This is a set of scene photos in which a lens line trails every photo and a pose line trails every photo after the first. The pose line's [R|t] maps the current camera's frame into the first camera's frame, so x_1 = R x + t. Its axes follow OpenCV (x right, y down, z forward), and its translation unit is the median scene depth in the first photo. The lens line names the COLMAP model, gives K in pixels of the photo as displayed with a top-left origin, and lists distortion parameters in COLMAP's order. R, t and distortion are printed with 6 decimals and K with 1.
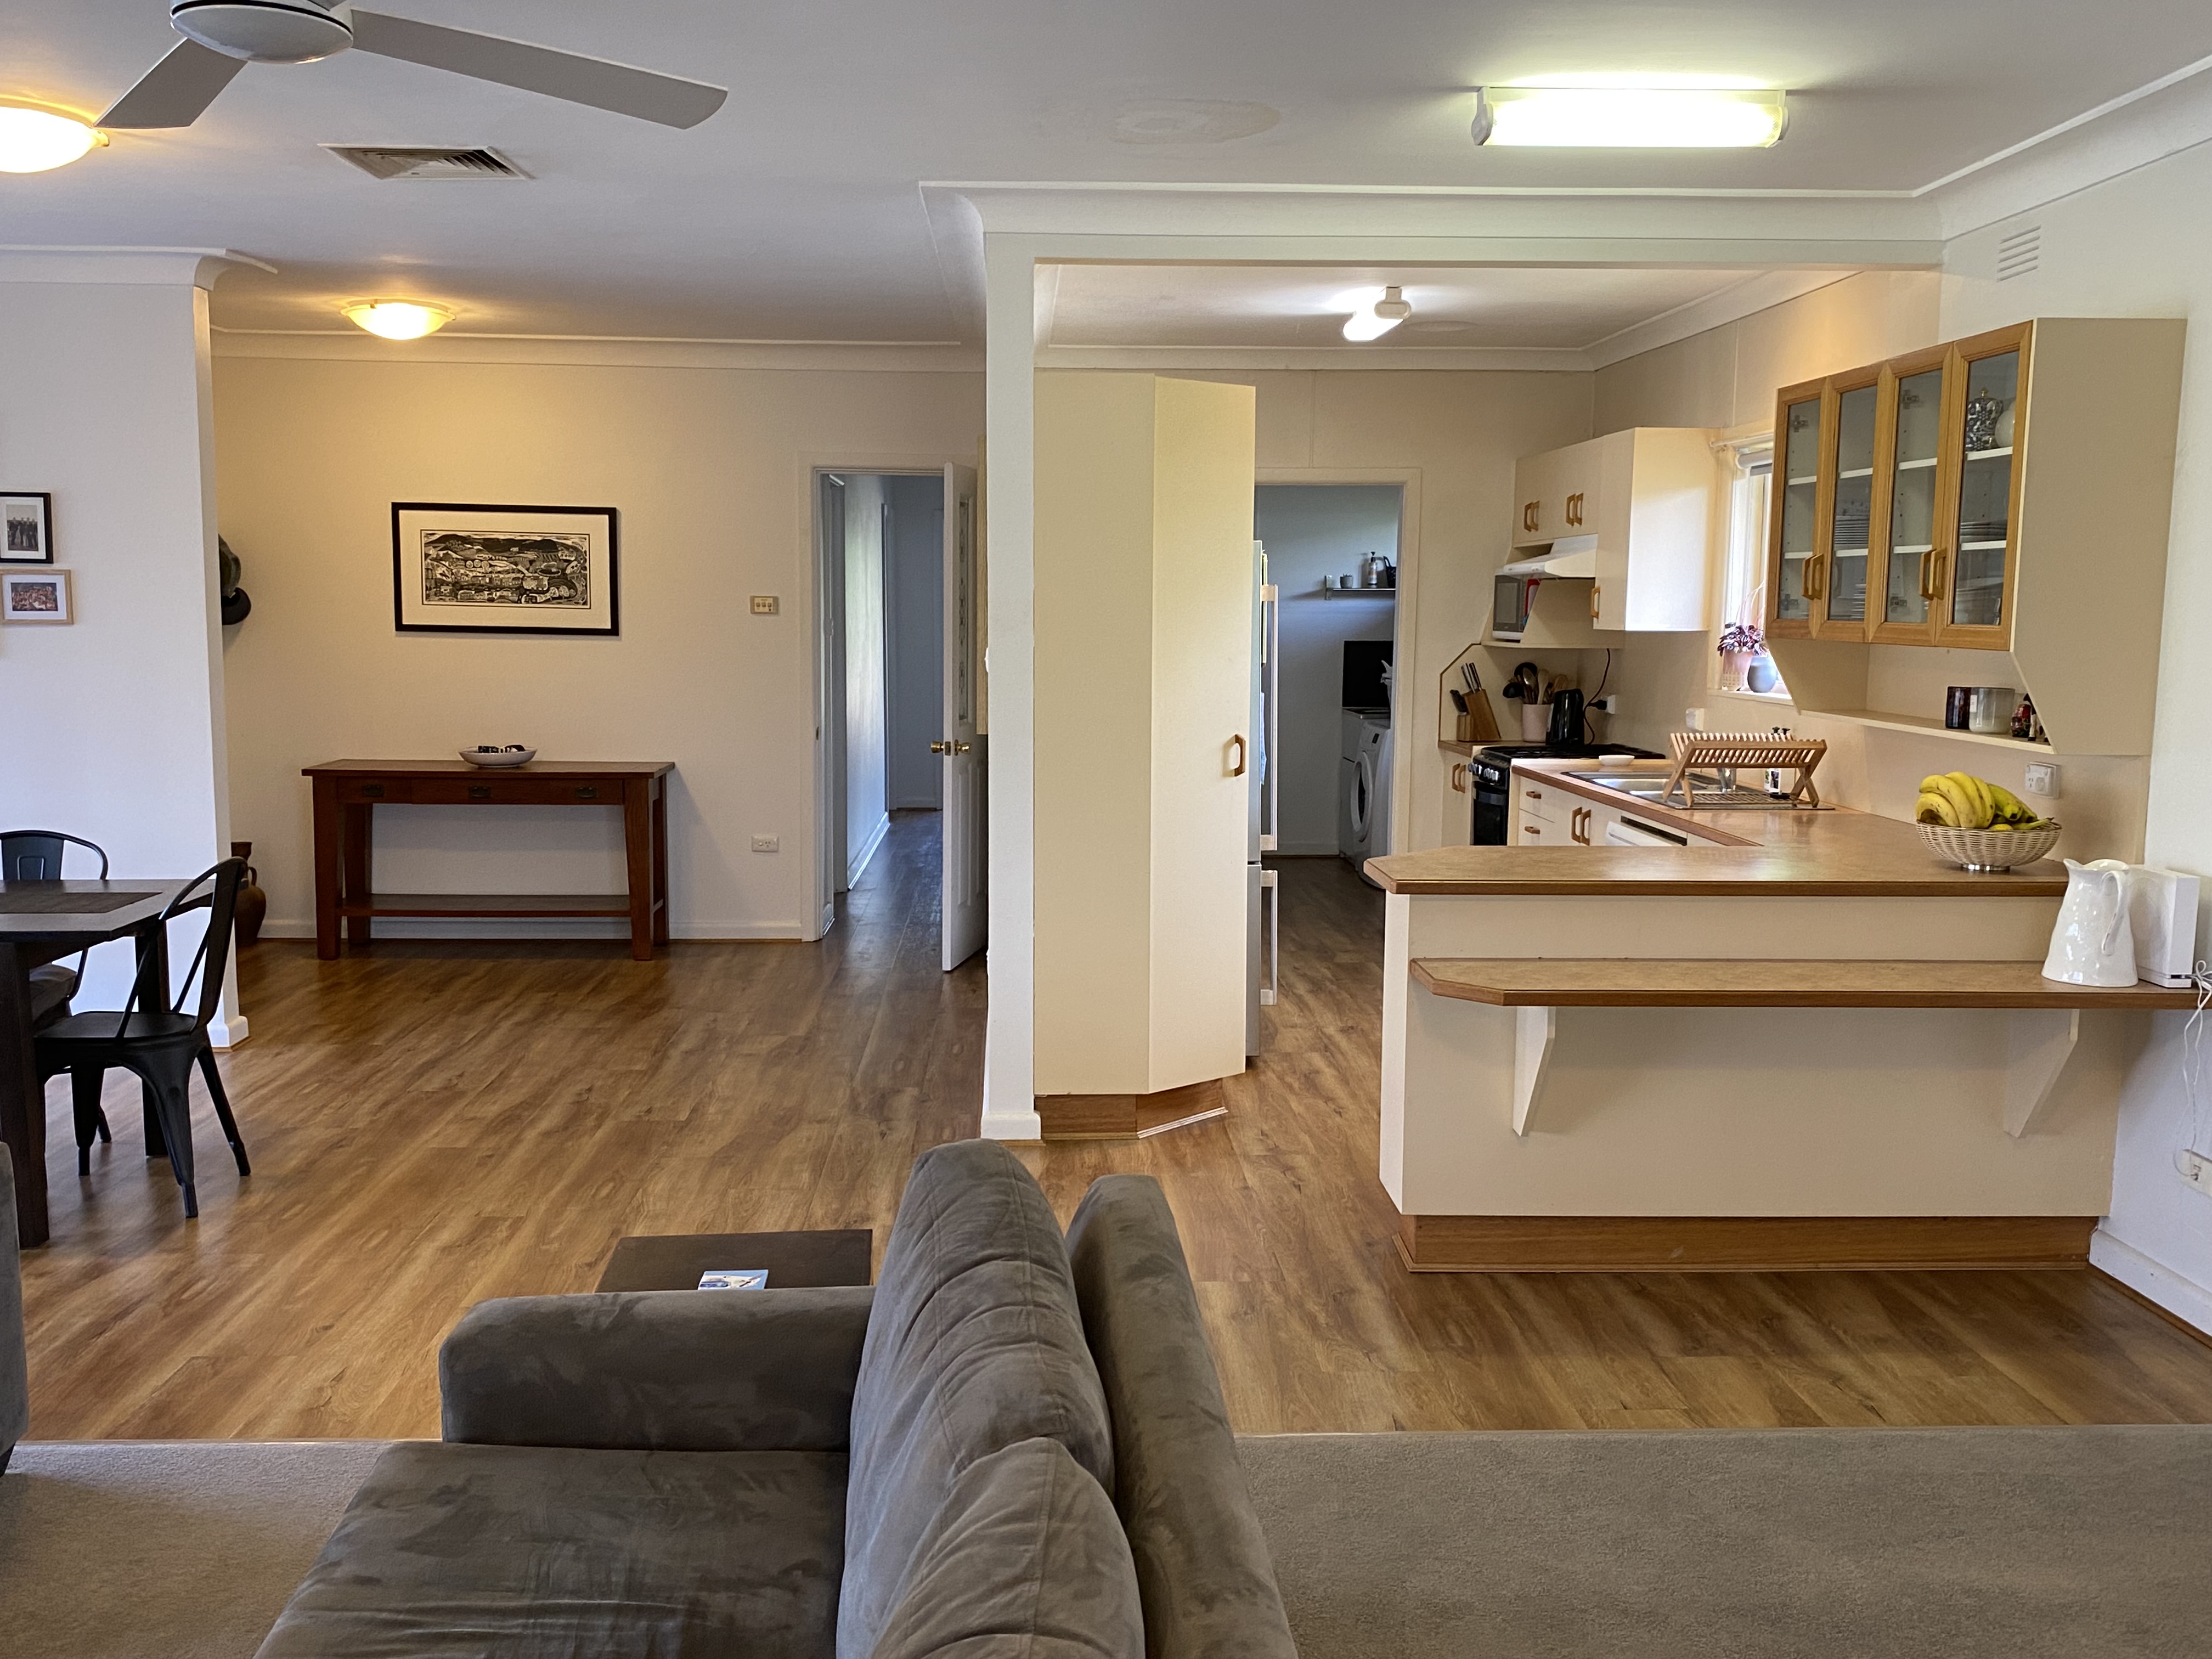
lens RADIAL K [[1943.2, 0, 1069.7], [0, 1943.2, 840.0], [0, 0, 1]] dist [0.133418, -0.302422]
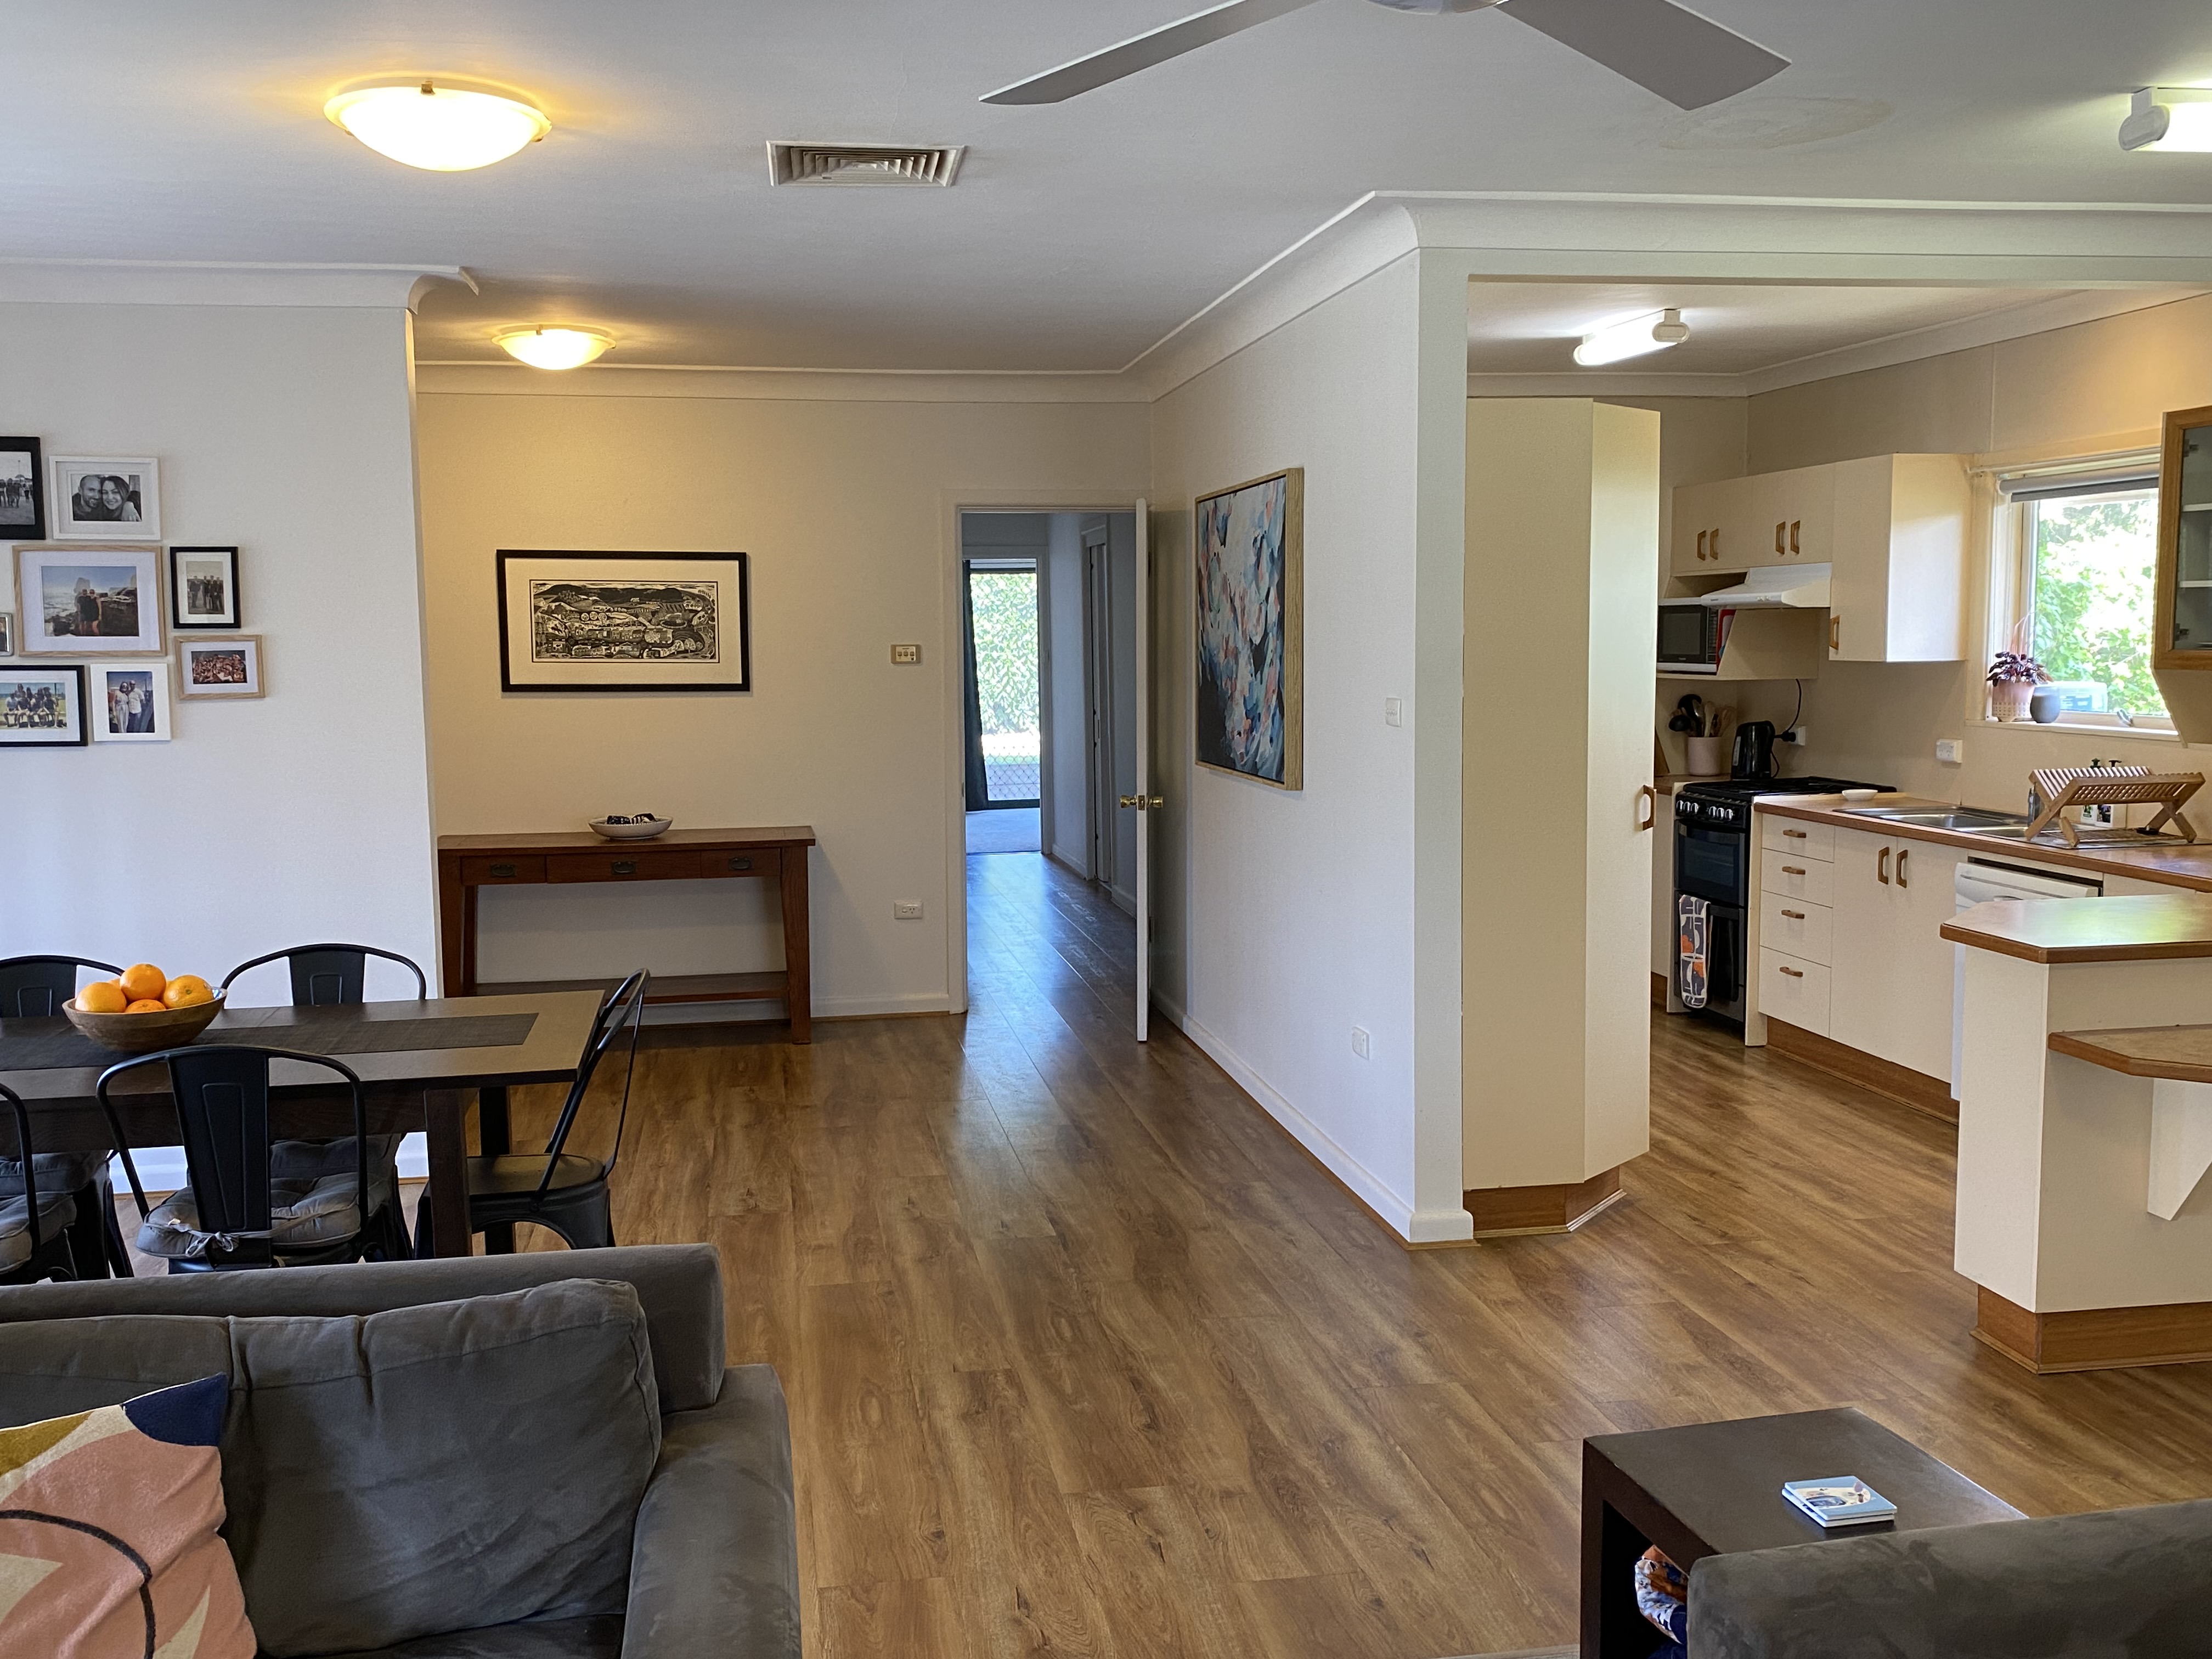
lens RADIAL K [[1943.2, 0, 1069.7], [0, 1943.2, 840.0], [0, 0, 1]] dist [0.133418, -0.302422]
pose [[0.991569, -0.034021, 0.125038, -0.227187], [0.035848, 0.999280, -0.012389, -0.020210], [-0.124526, 0.016767, 0.992075, 0.083429]]
